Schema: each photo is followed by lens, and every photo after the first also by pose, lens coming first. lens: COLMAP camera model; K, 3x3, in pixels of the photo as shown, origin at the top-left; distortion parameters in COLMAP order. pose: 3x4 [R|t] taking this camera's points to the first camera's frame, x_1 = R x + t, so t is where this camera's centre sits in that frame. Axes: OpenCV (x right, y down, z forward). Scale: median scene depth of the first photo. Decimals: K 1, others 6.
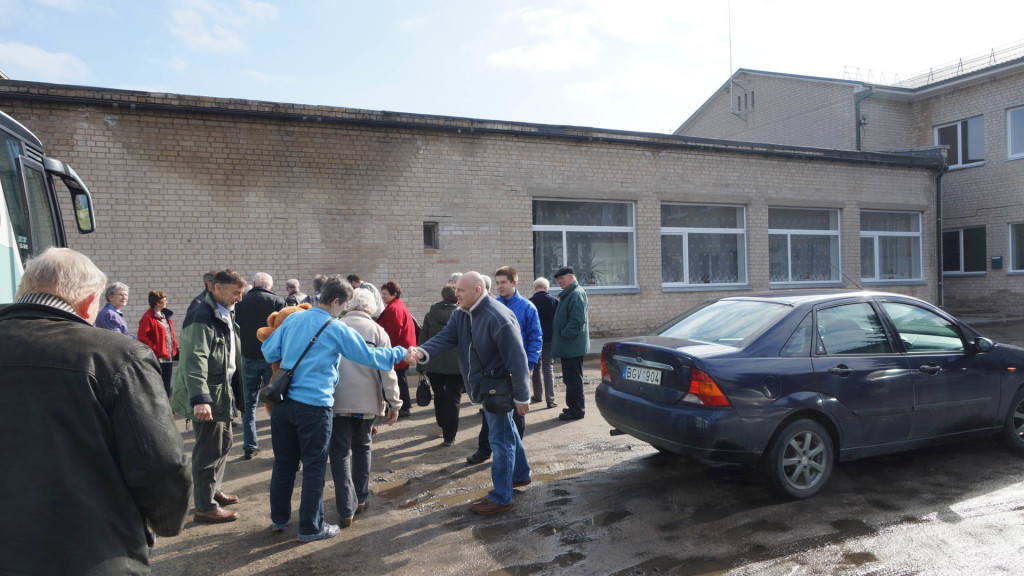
lens RADIAL K [[702.9, 0, 507.8], [0, 702.9, 293.2], [0, 0, 1]] dist [-0.005599, 0.015966]
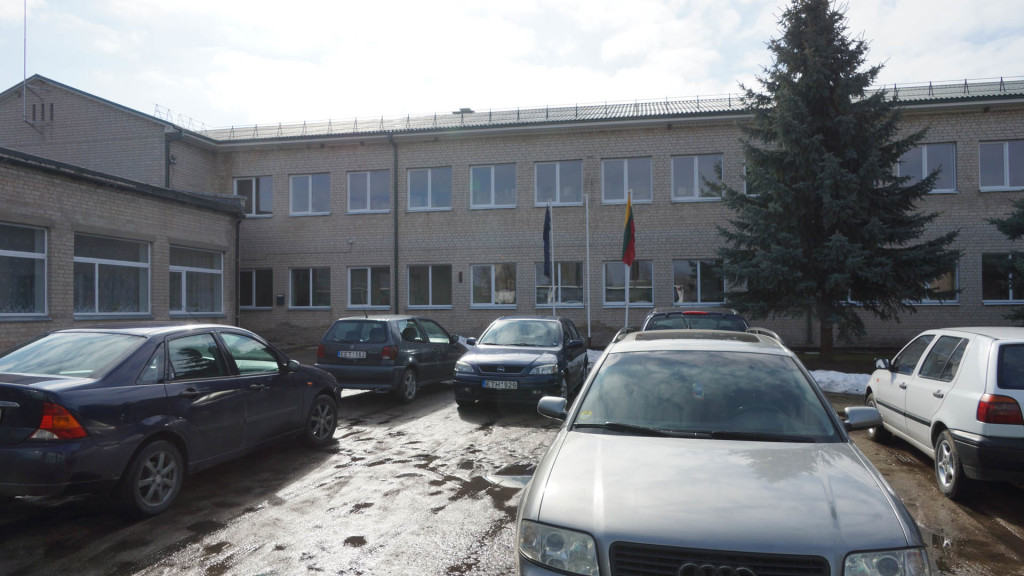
lens RADIAL K [[702.9, 0, 507.8], [0, 702.9, 293.2], [0, 0, 1]] dist [-0.005599, 0.015966]
pose [[0.594497, 0.039881, 0.803109, -0.048506], [-0.003343, 0.998883, -0.047128, 0.000216], [-0.804091, 0.025332, 0.593966, -0.030015]]
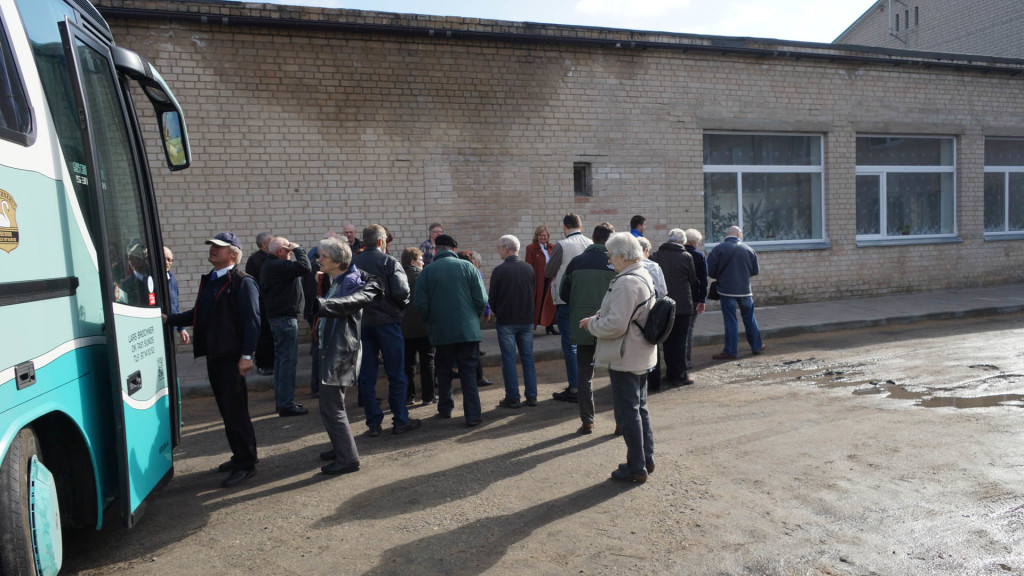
lens RADIAL K [[702.9, 0, 507.8], [0, 702.9, 293.2], [0, 0, 1]] dist [-0.005599, 0.015966]
pose [[0.995175, -0.006491, -0.097902, -0.119667], [0.012363, 0.998152, 0.059500, -0.001613], [0.097335, -0.060423, 0.993416, 0.191605]]
